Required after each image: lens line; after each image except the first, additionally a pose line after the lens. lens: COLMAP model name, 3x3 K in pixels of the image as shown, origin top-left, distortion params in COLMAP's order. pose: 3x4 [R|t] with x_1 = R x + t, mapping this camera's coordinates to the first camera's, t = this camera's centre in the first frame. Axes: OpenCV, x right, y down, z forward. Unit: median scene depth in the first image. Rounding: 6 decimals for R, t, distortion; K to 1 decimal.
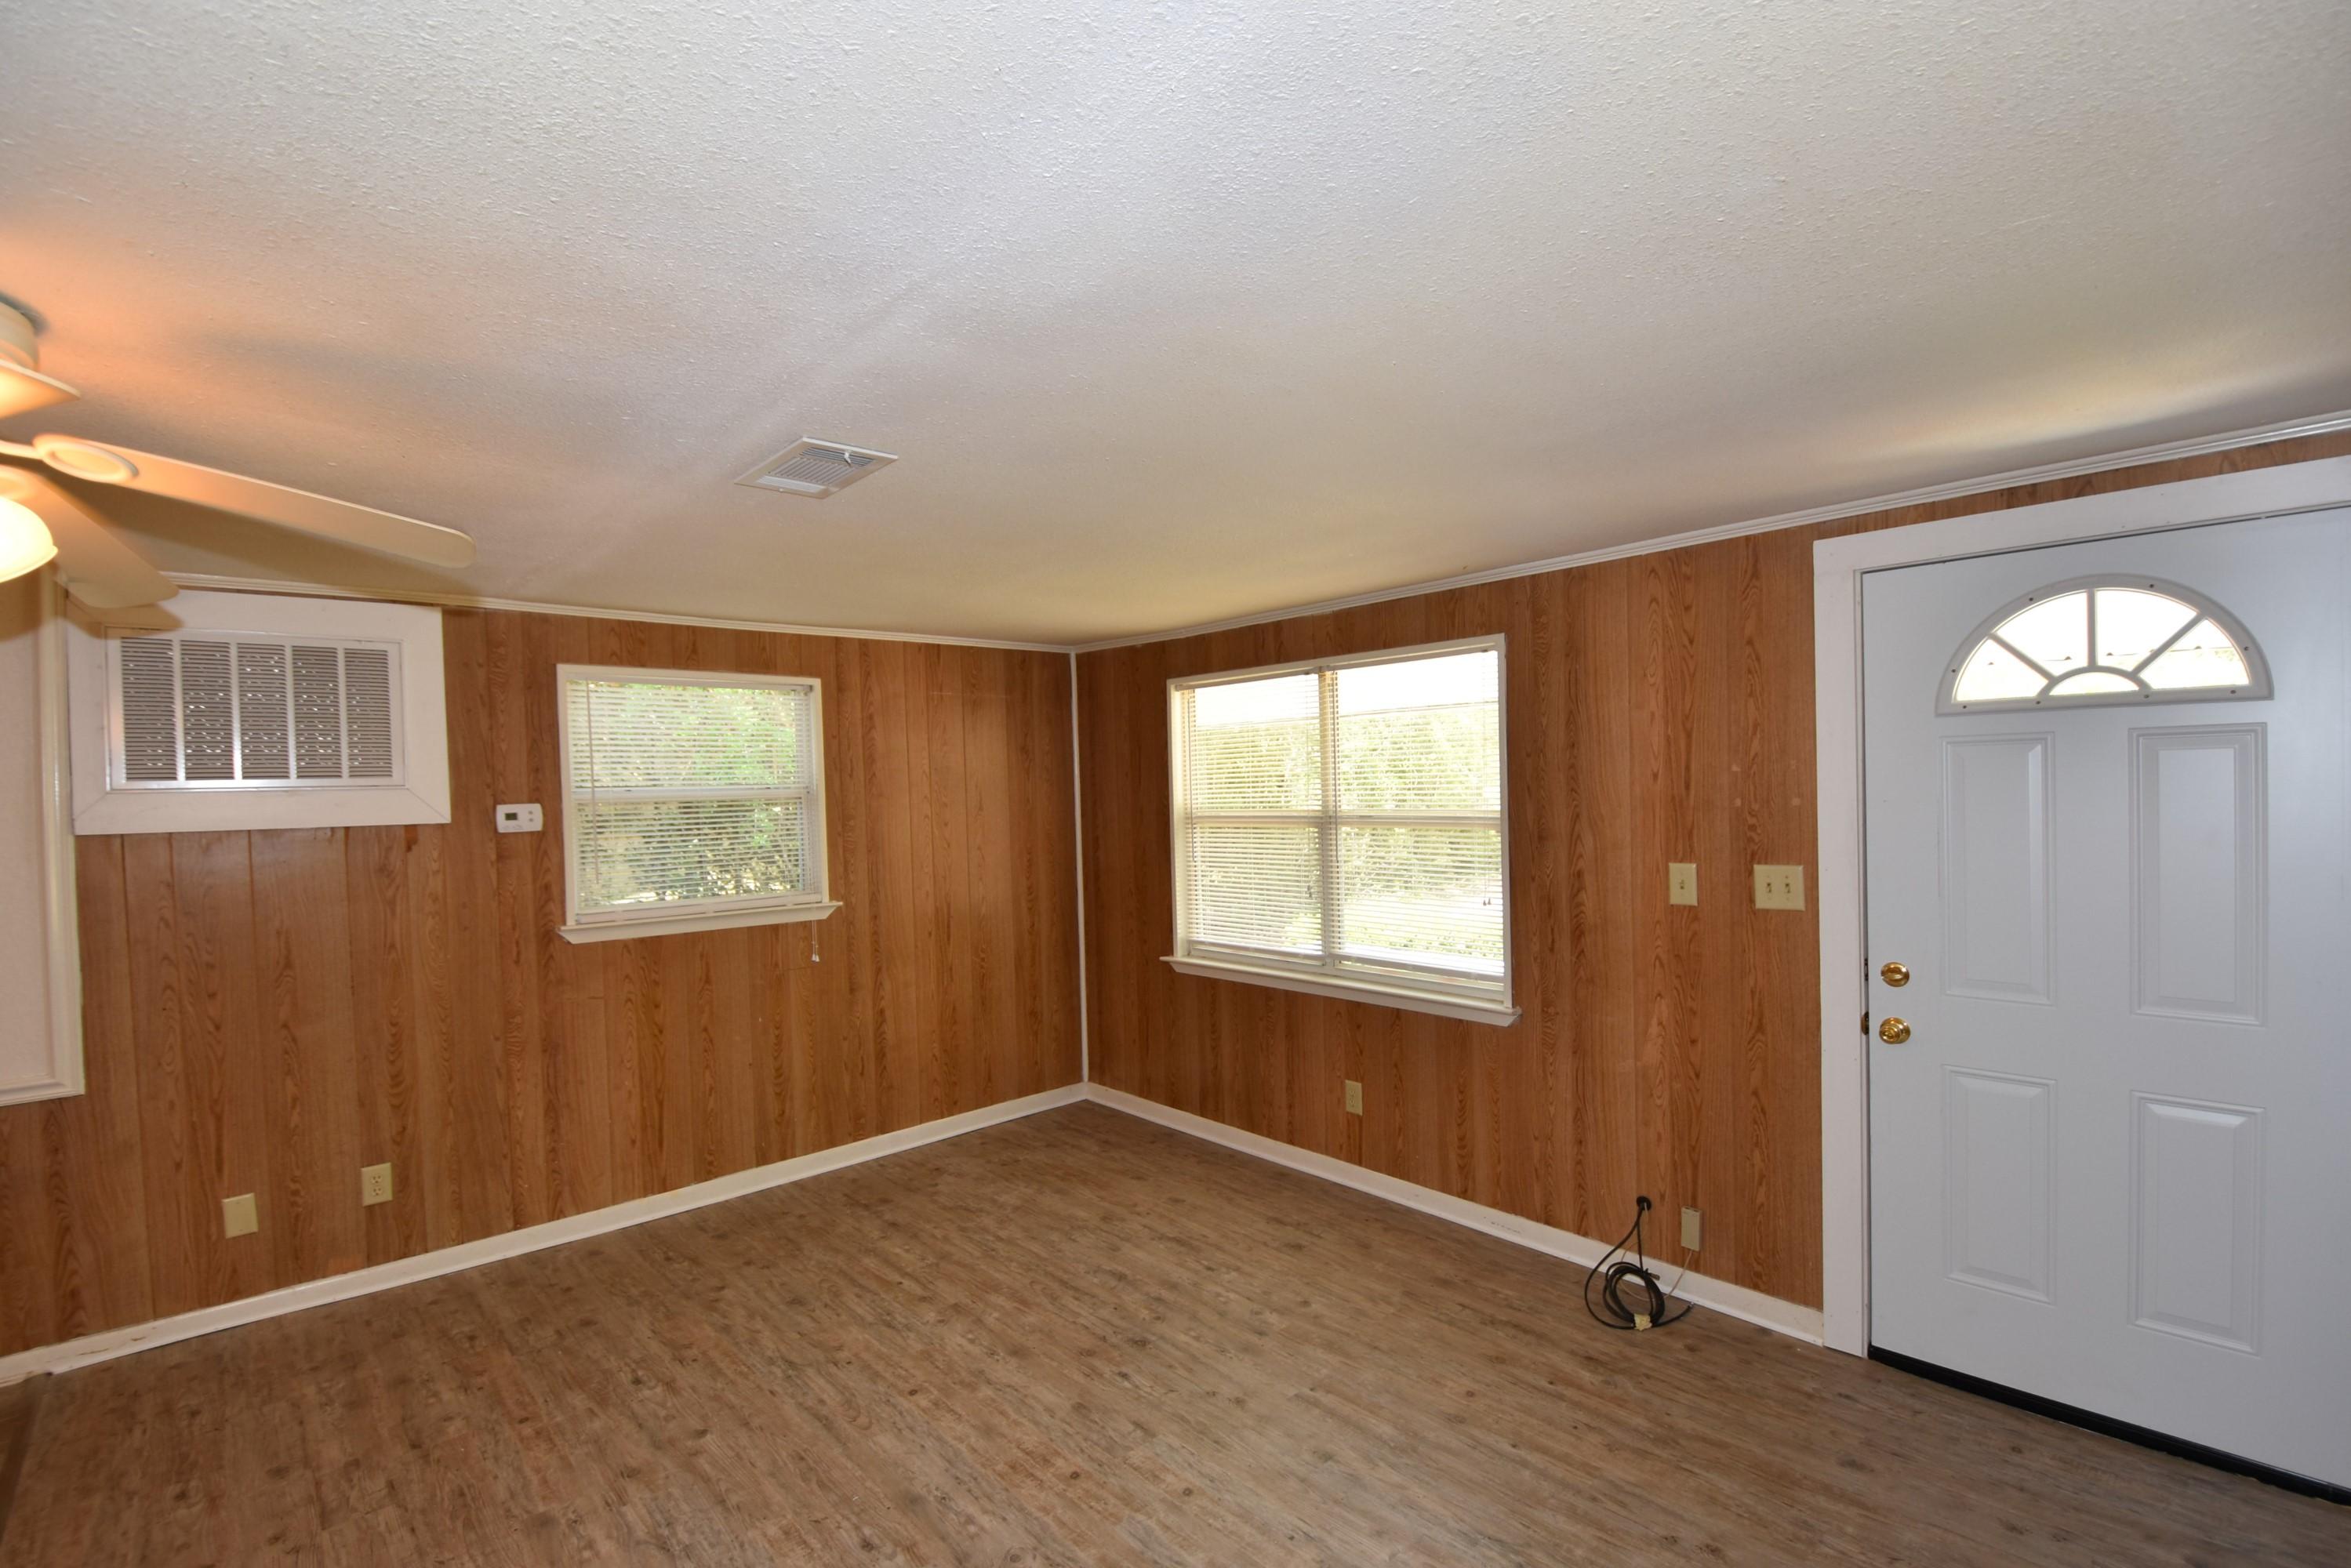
lens RADIAL K [[1048.3, 0, 1176.5], [0, 1048.3, 807.5], [0, 0, 1]] dist [0.020583, -0.027982]
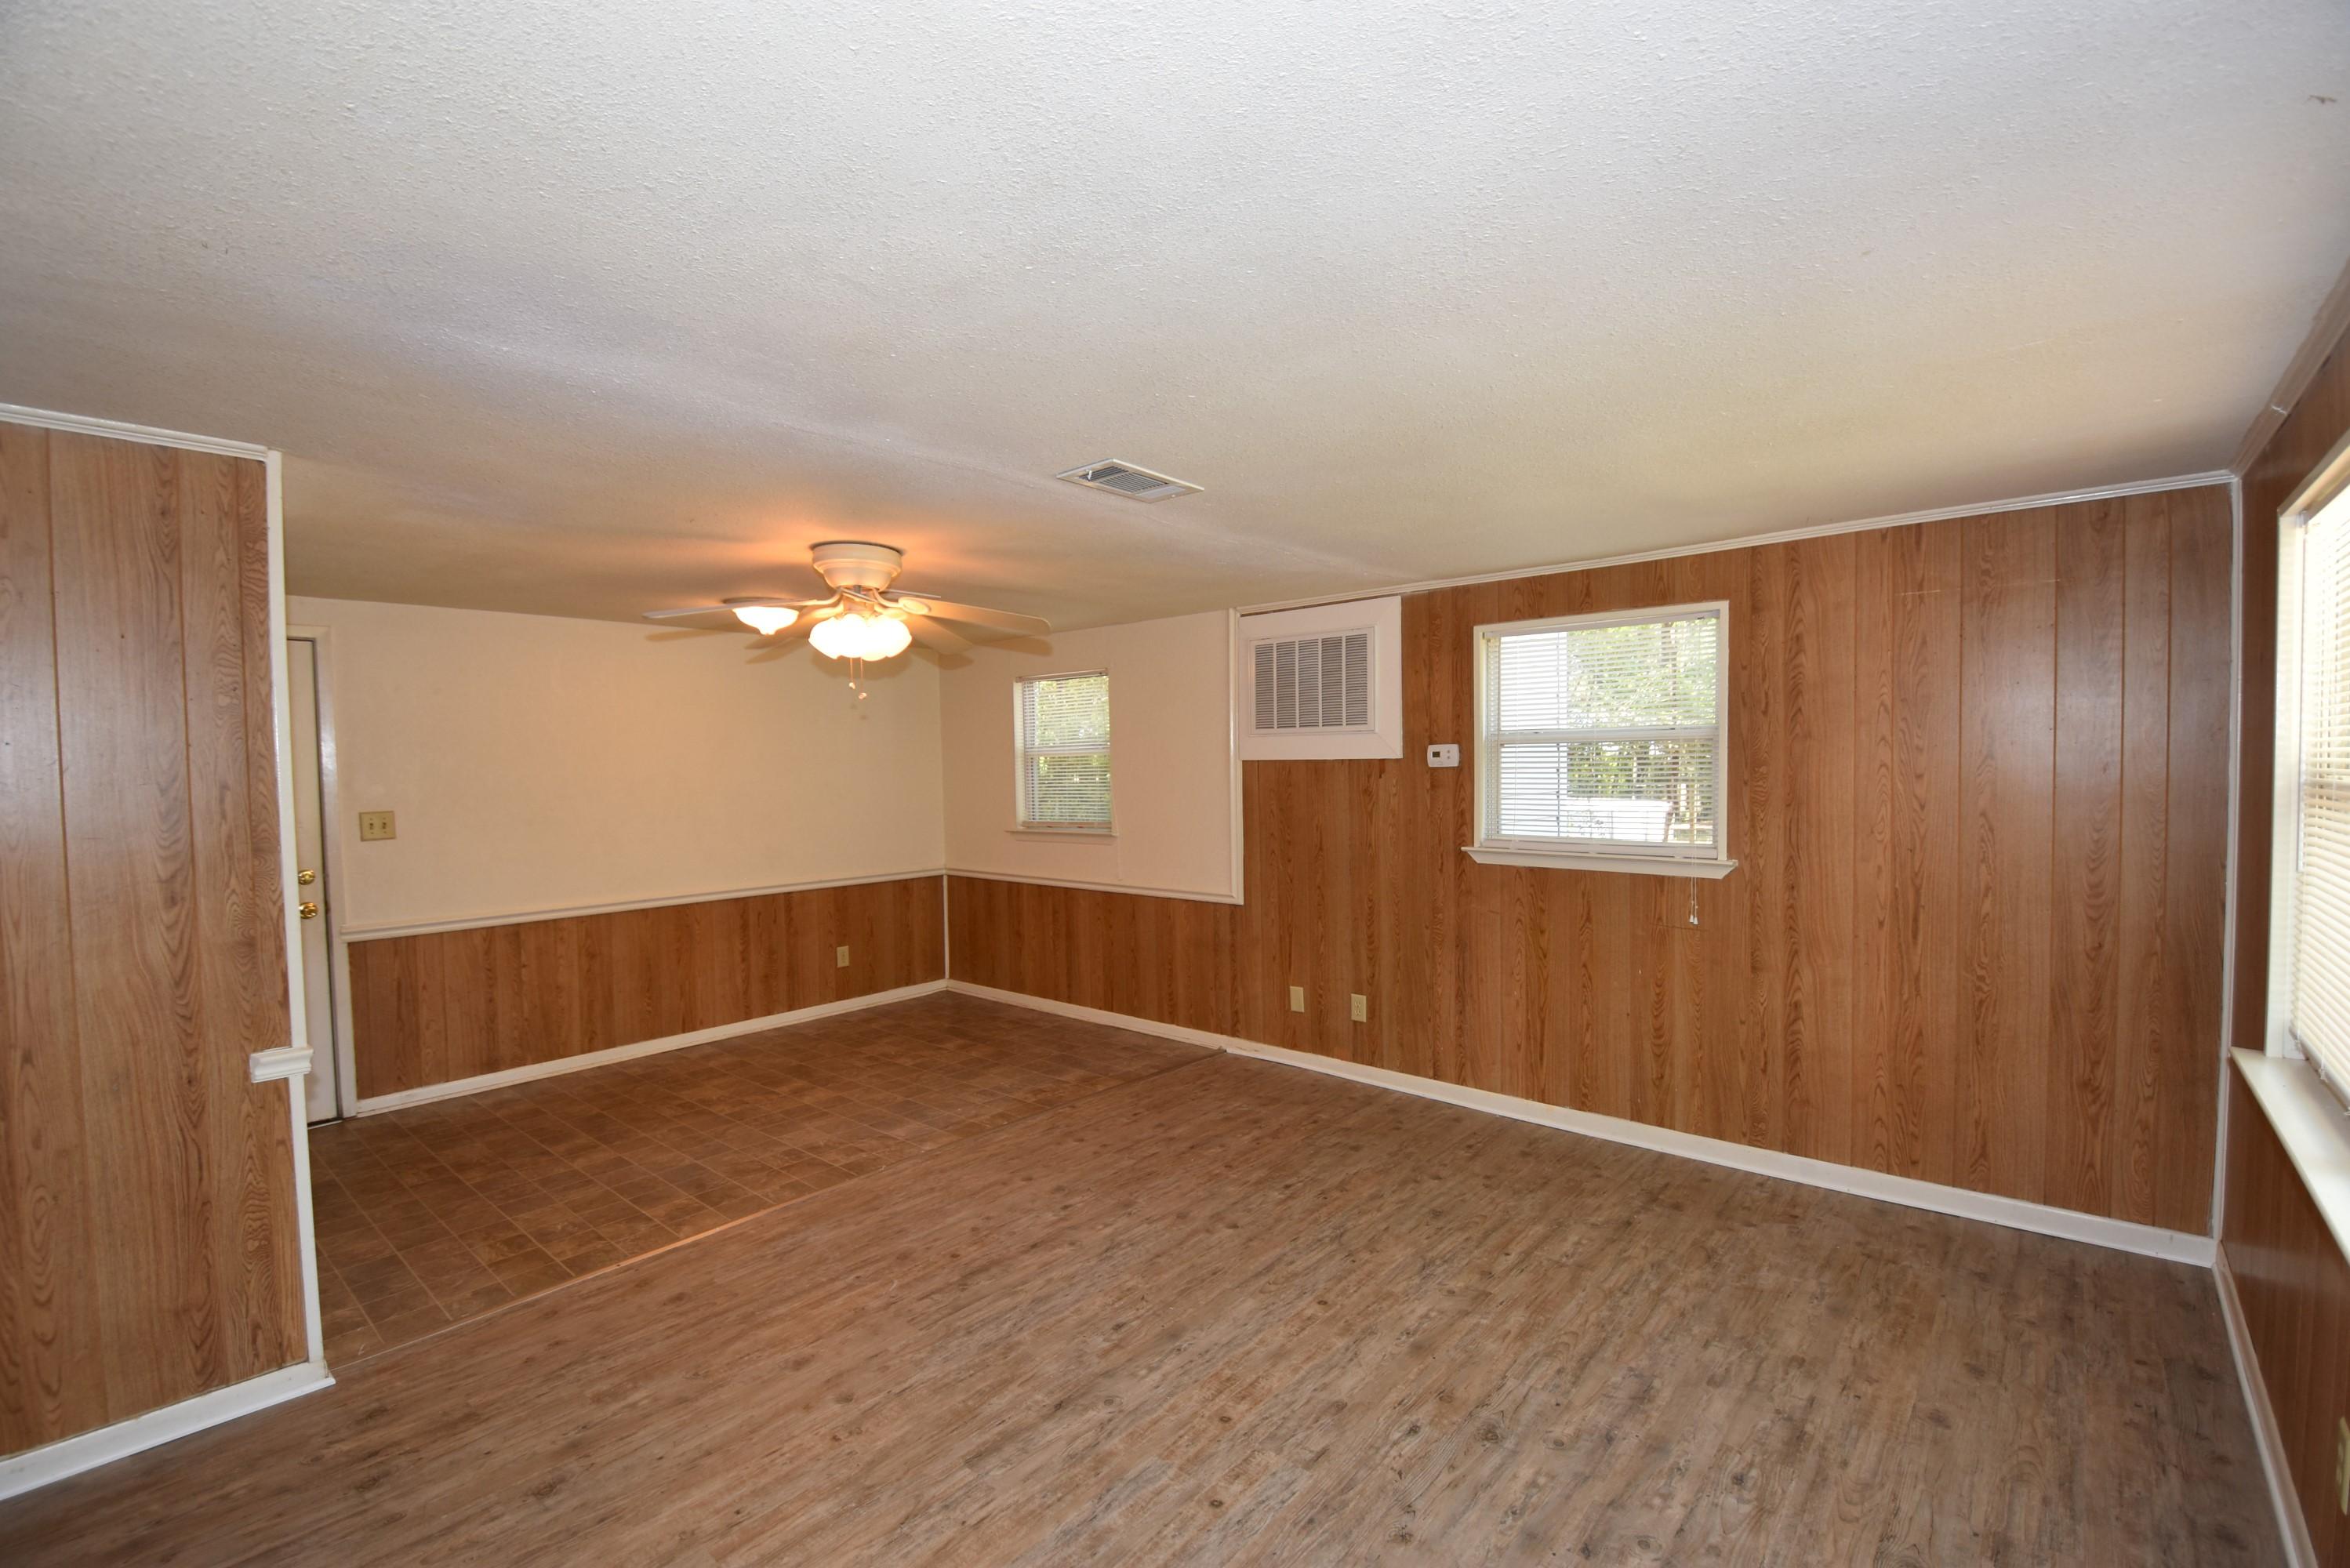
lens RADIAL K [[1022.6, 0, 1181.1], [0, 1022.6, 803.3], [0, 0, 1]] dist [0.018872, -0.025973]
pose [[0.119912, 0.066183, -0.990576, 0.562482], [-0.005911, 0.997805, 0.065951, -0.012235], [0.992767, -0.002053, 0.120040, 0.568437]]
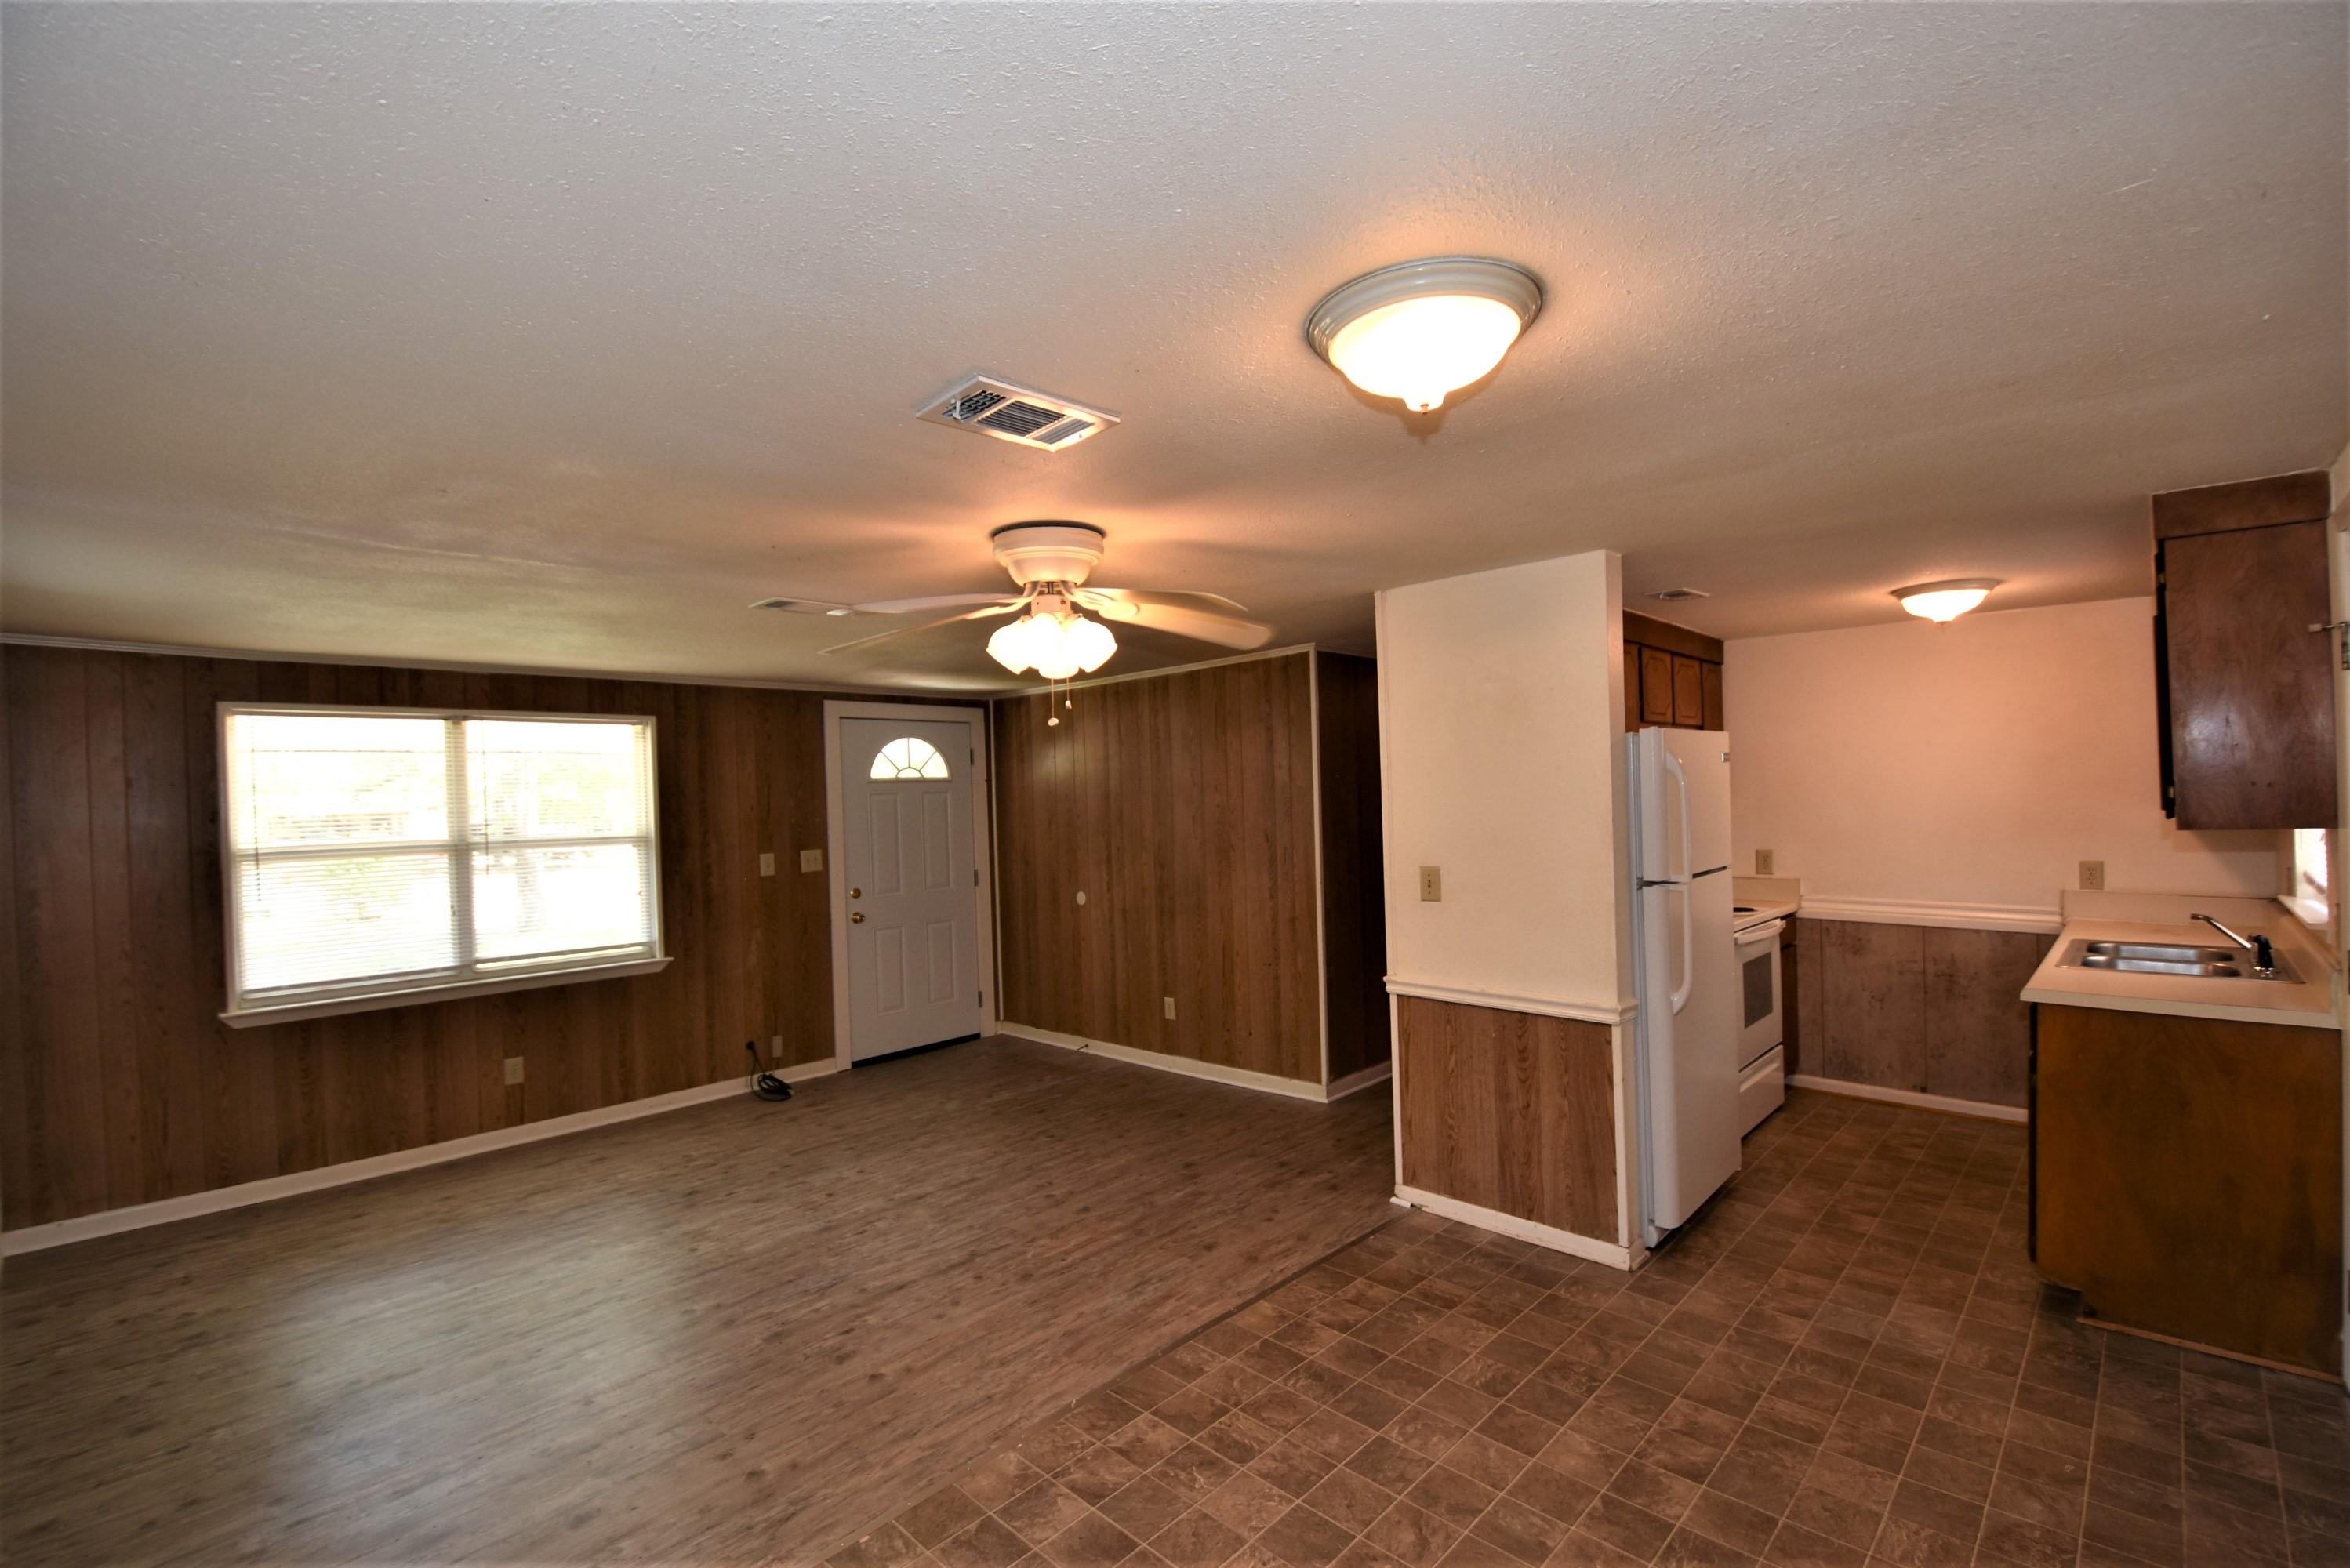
lens RADIAL K [[1025.4, 0, 1177.5], [0, 1025.4, 806.5], [0, 0, 1]] dist [0.021082, -0.026448]
pose [[-0.067732, 0.019429, 0.997514, -1.254919], [0.052004, 0.998520, -0.015918, 0.031790], [-0.996347, 0.050796, -0.068643, 0.343300]]
